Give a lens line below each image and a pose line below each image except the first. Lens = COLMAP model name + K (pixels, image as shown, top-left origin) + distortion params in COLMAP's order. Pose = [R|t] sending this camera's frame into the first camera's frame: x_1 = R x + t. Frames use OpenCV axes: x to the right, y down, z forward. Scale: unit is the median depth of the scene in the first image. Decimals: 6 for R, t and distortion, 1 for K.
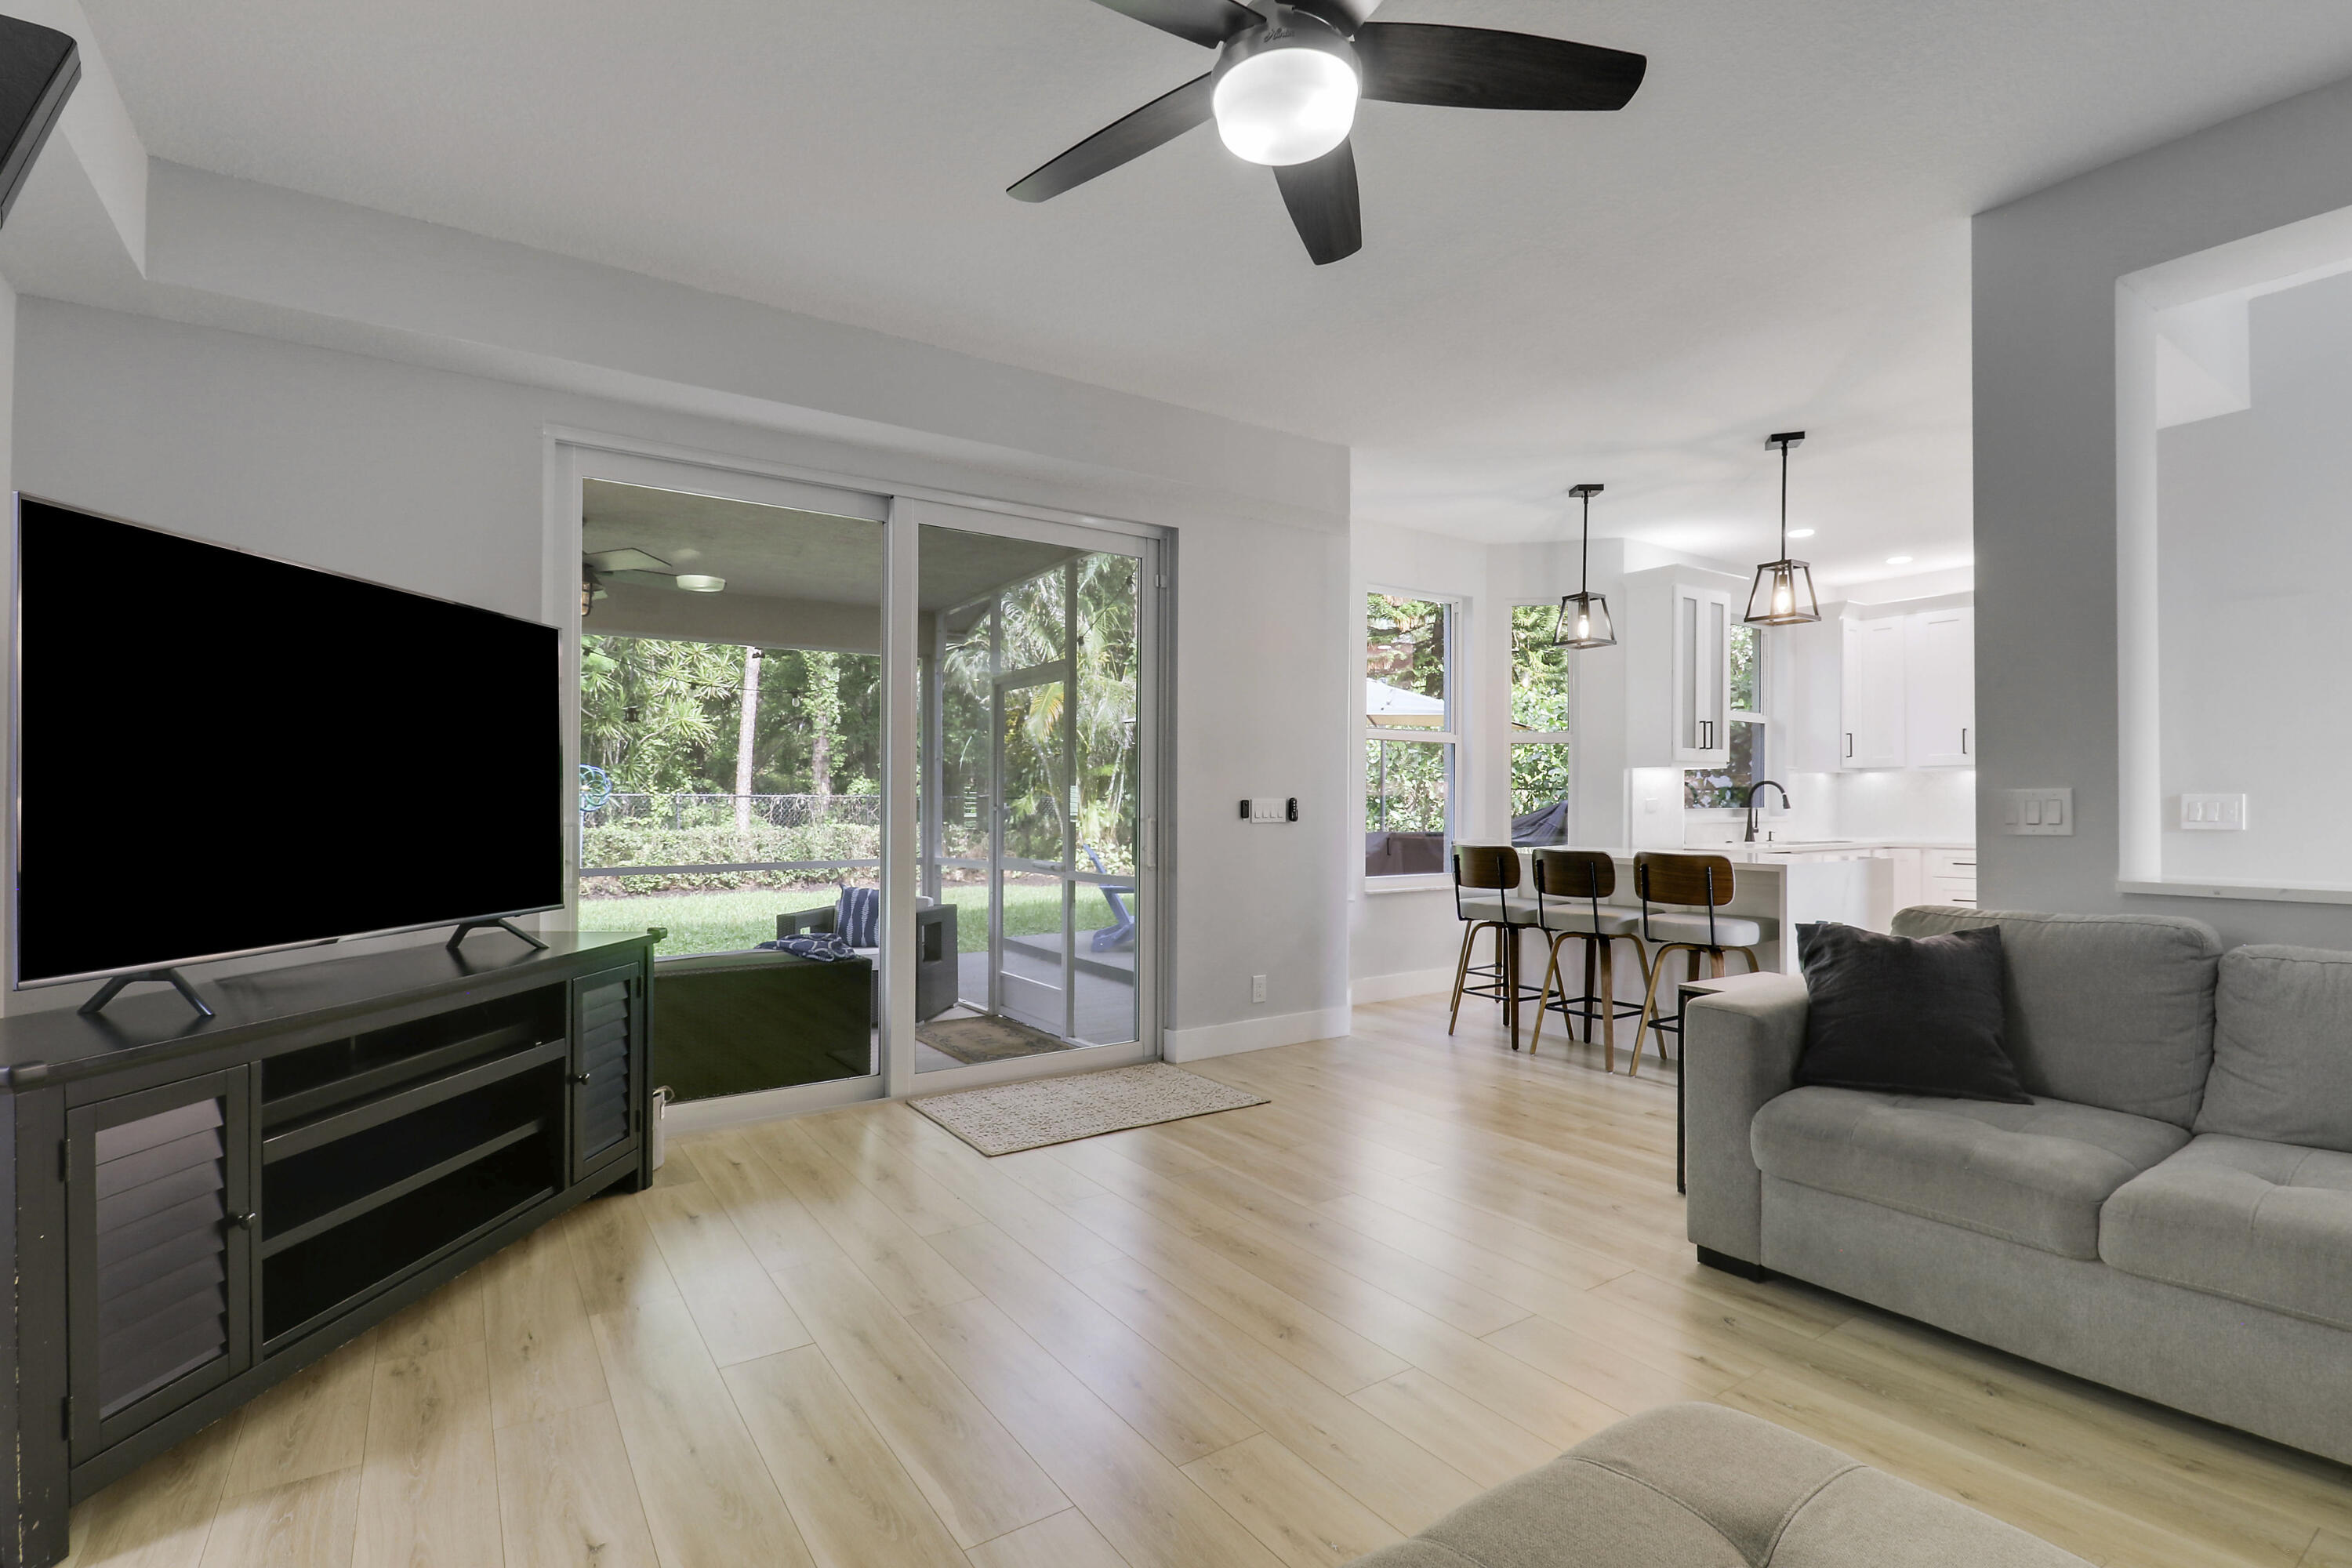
lens RADIAL K [[1082.6, 0, 1165.2], [0, 1082.6, 824.9], [0, 0, 1]] dist [0.002233, -0.000019]
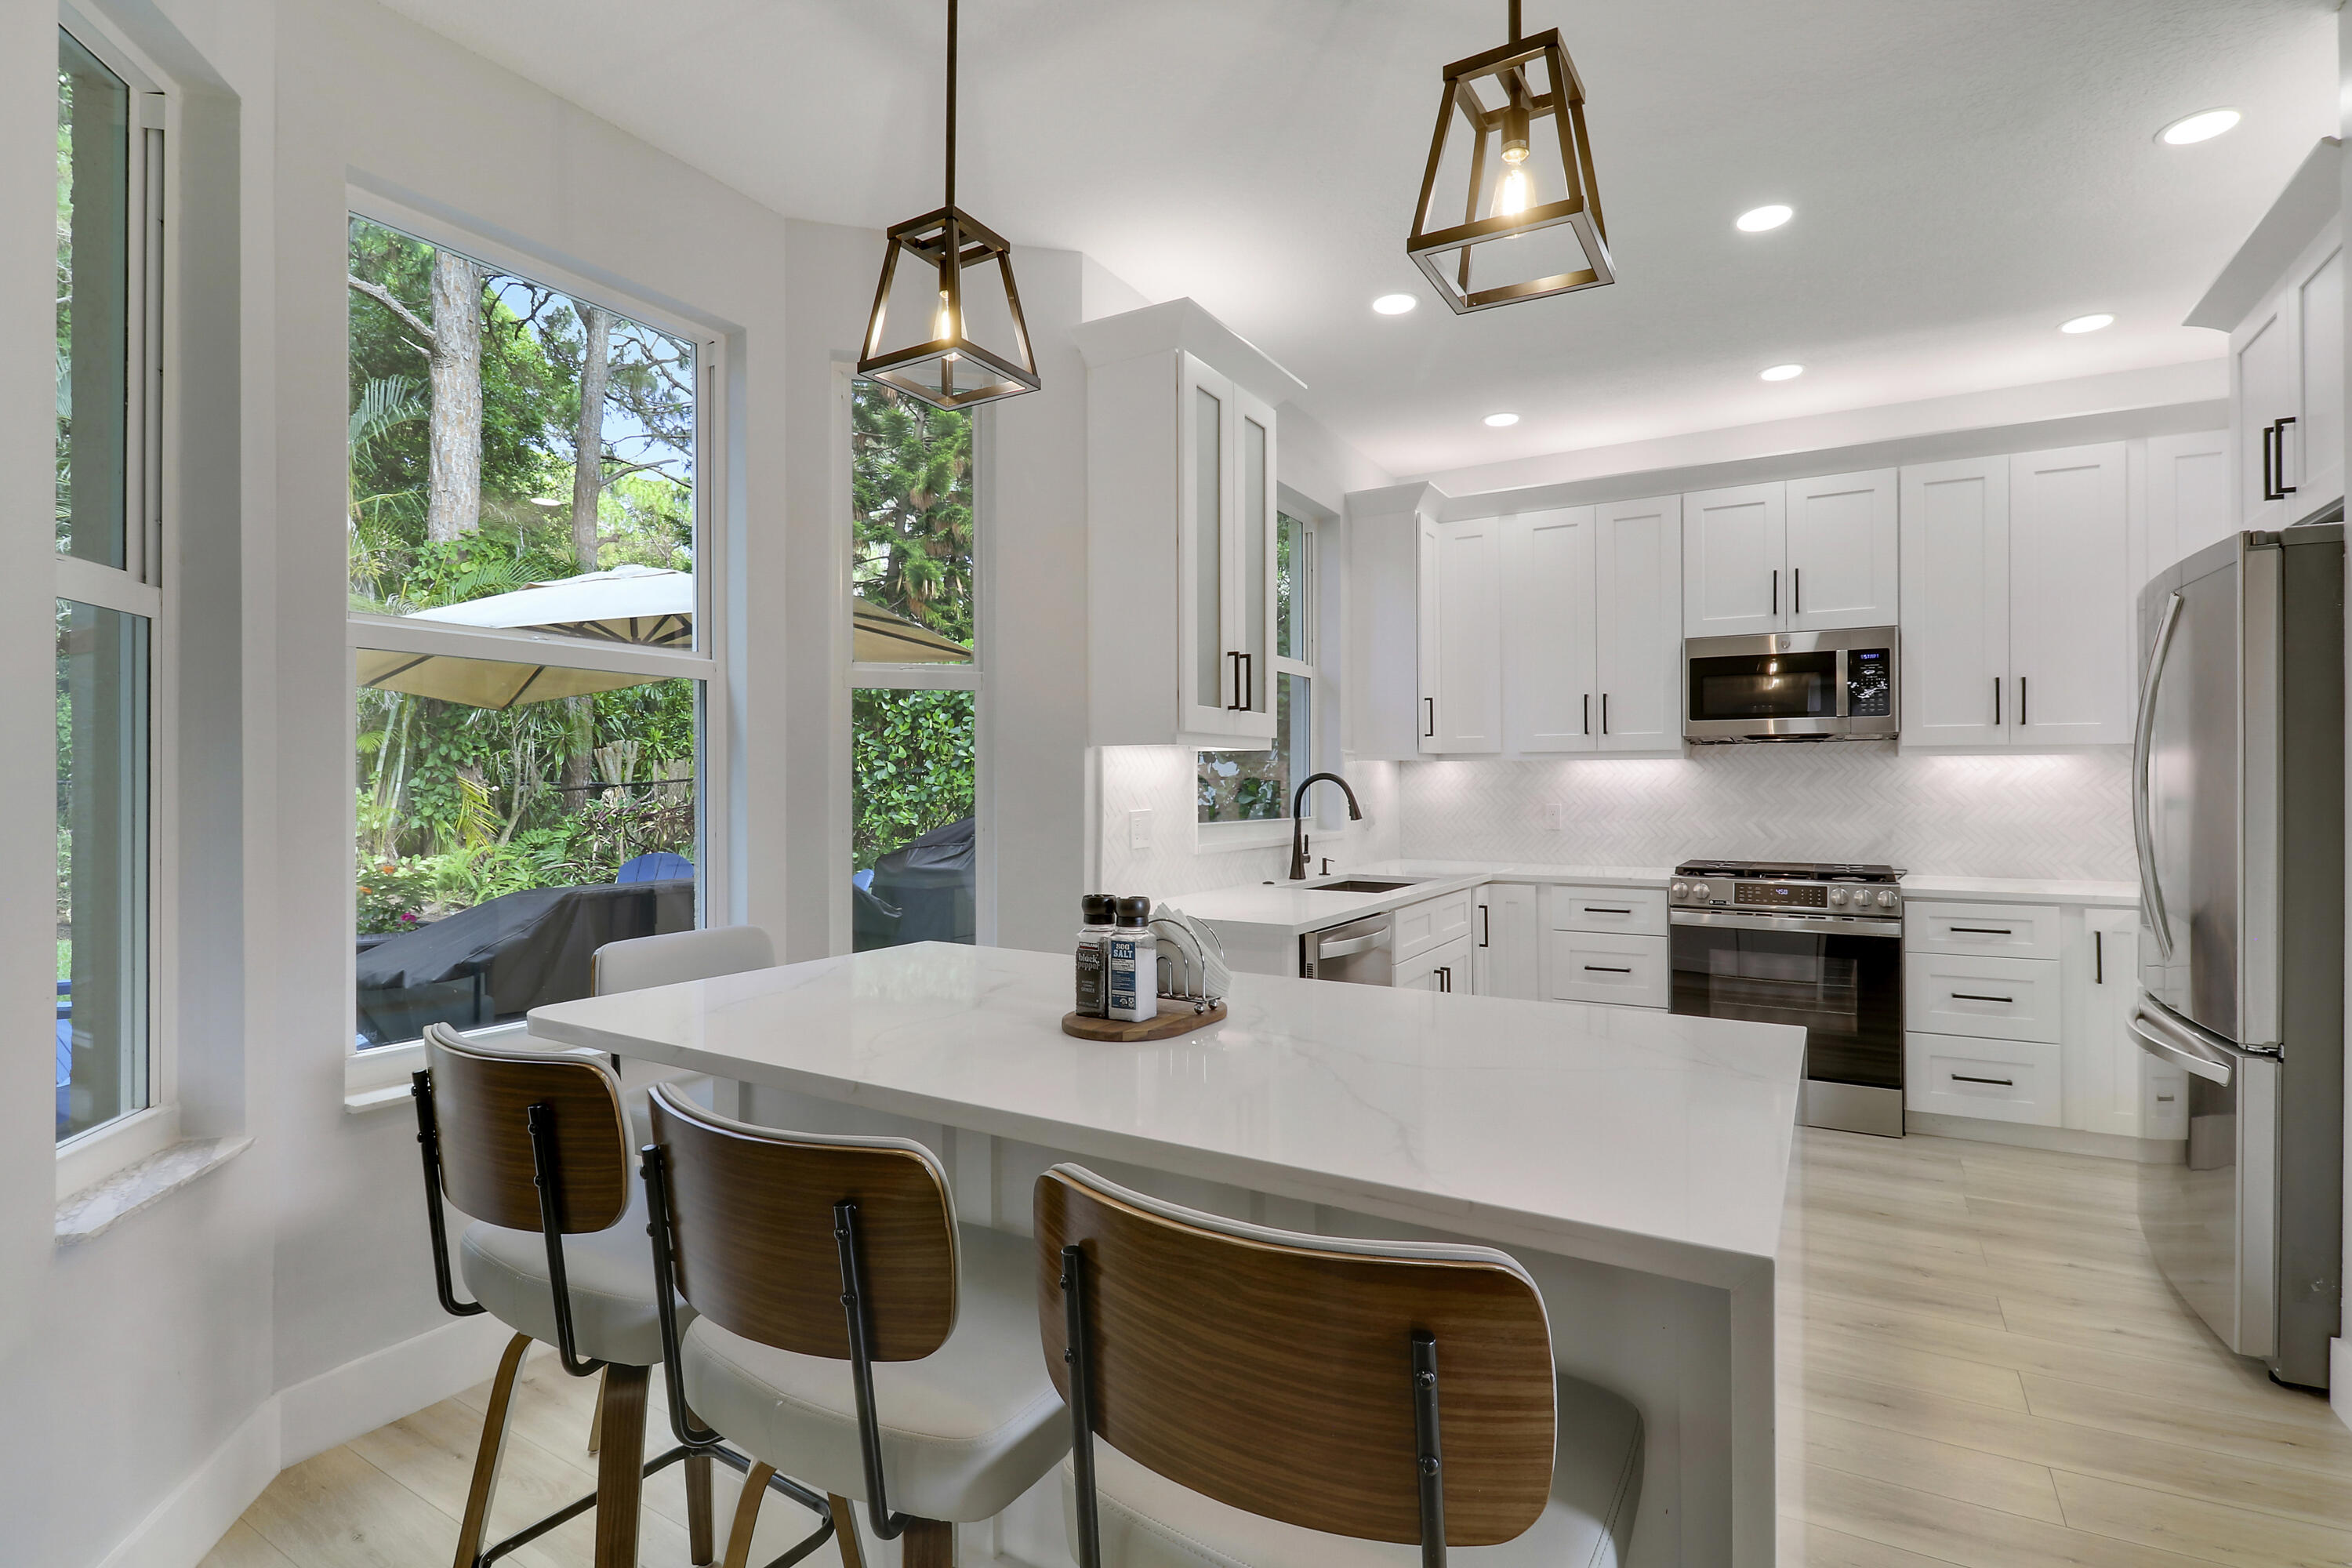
lens RADIAL K [[1116.7, 0, 1180.7], [0, 1116.7, 783.9], [0, 0, 1]] dist [0.004154, -0.000398]
pose [[0.900669, 0.001816, 0.434502, 0.251482], [0.006782, 0.999811, -0.018237, -0.027088], [-0.434452, 0.019372, 0.900486, 0.547720]]
